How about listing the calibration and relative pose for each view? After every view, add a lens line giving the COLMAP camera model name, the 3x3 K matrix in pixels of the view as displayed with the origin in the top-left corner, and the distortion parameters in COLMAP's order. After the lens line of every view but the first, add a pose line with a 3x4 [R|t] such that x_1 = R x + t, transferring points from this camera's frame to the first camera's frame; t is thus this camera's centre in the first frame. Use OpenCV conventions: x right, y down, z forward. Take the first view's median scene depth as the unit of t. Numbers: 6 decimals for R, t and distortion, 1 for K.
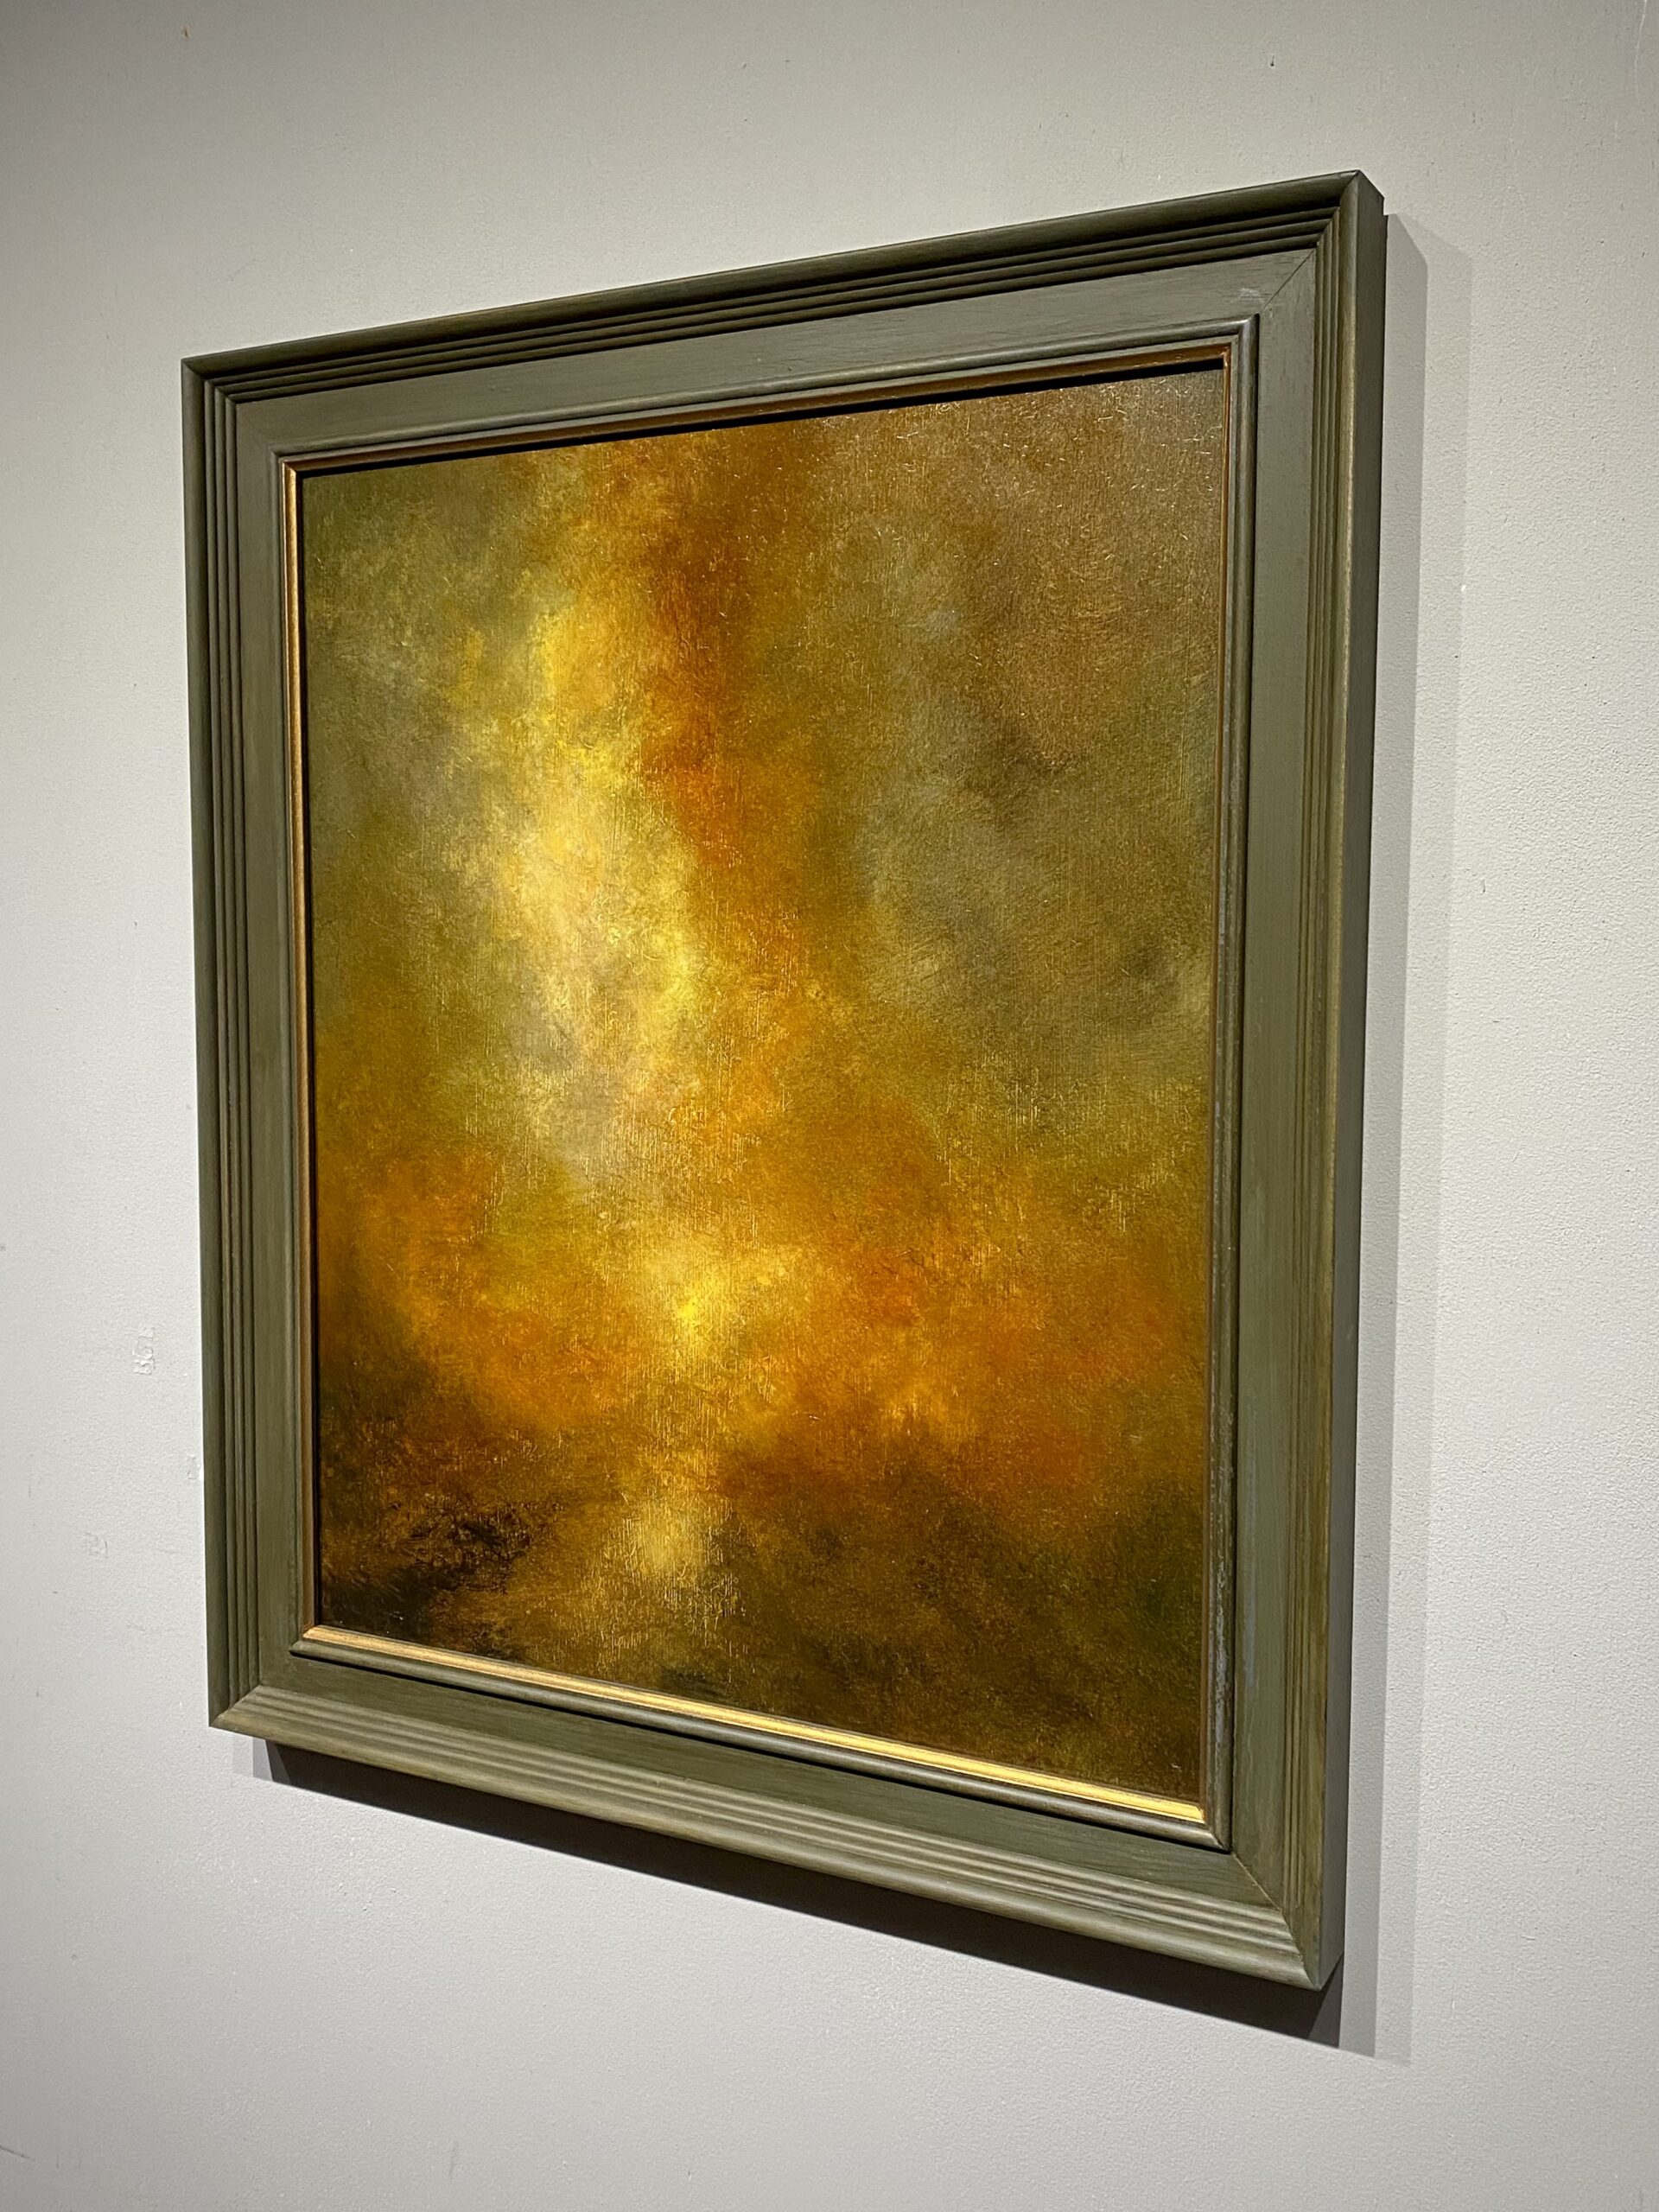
lens RADIAL K [[2095.4, 0, 830.8], [0, 2095.4, 1114.6], [0, 0, 1]] dist [0.044569, 0.000000]
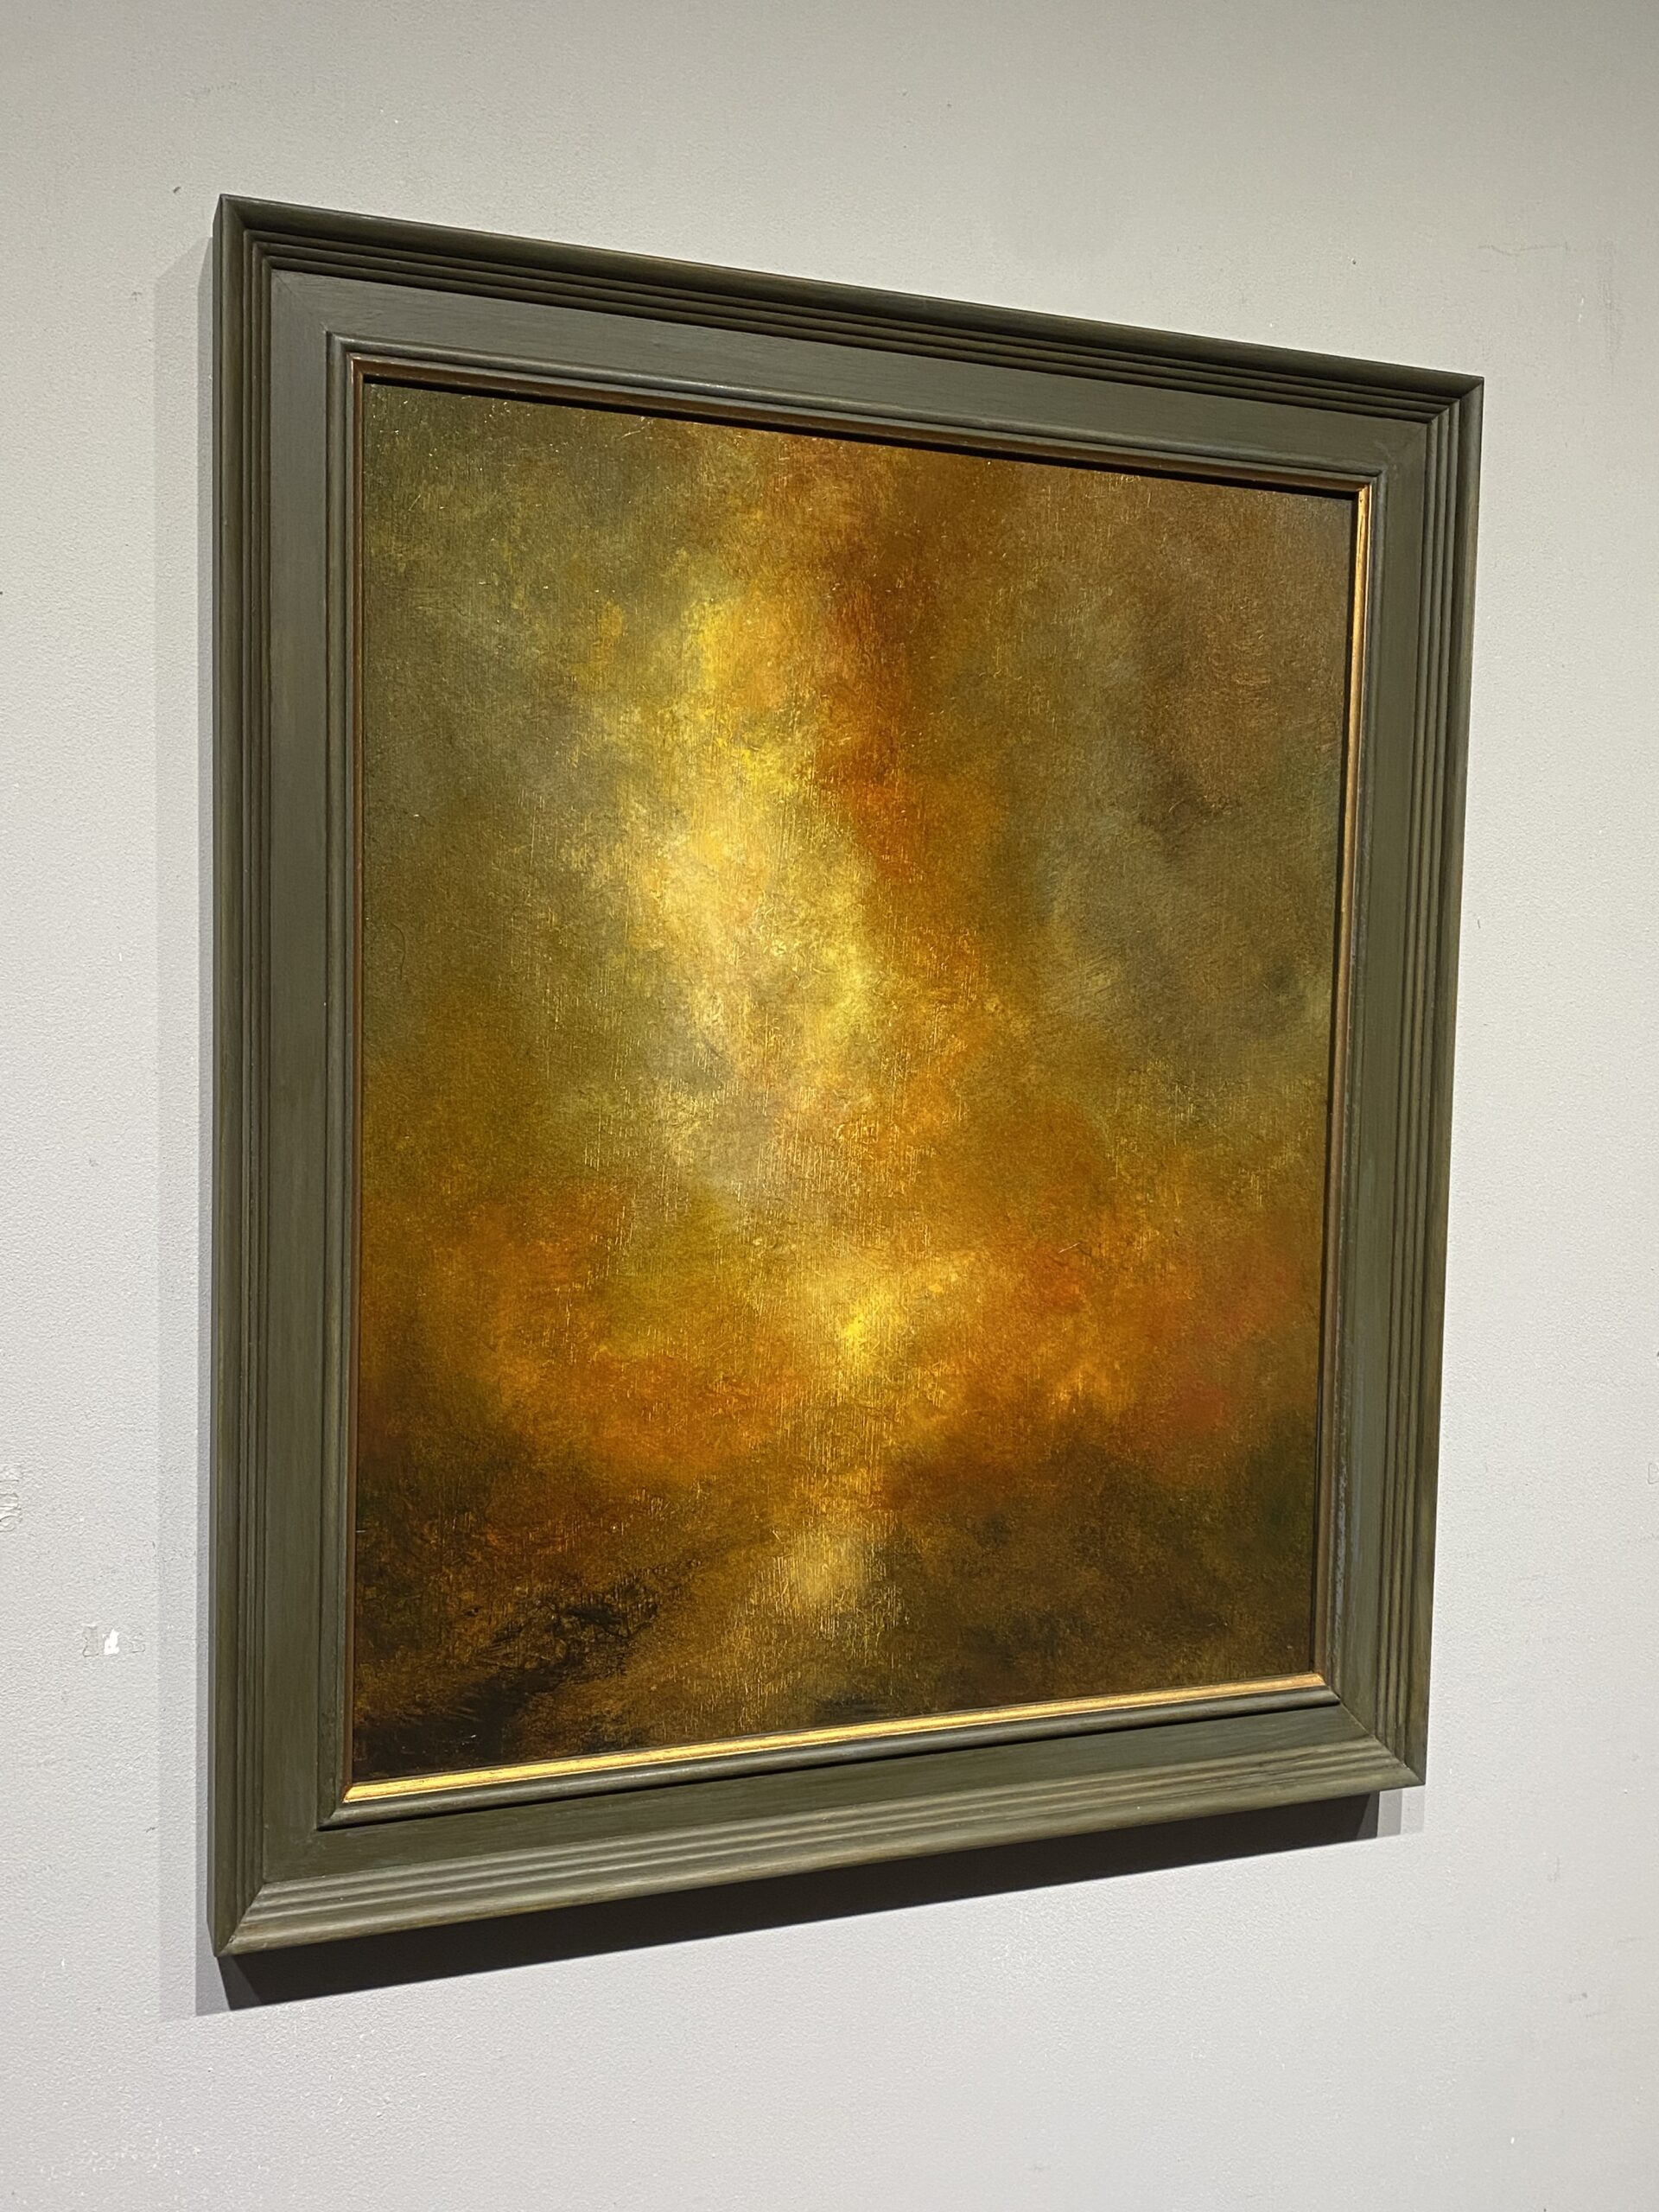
lens RADIAL K [[2095.4, 0, 819.8], [0, 2095.4, 1114.1], [0, 0, 1]] dist [0.044569, 0.000000]
pose [[0.666139, -0.042818, 0.744597, -0.818030], [0.048332, 0.998730, 0.014192, -0.022599], [-0.744260, 0.026534, 0.667363, 0.355189]]
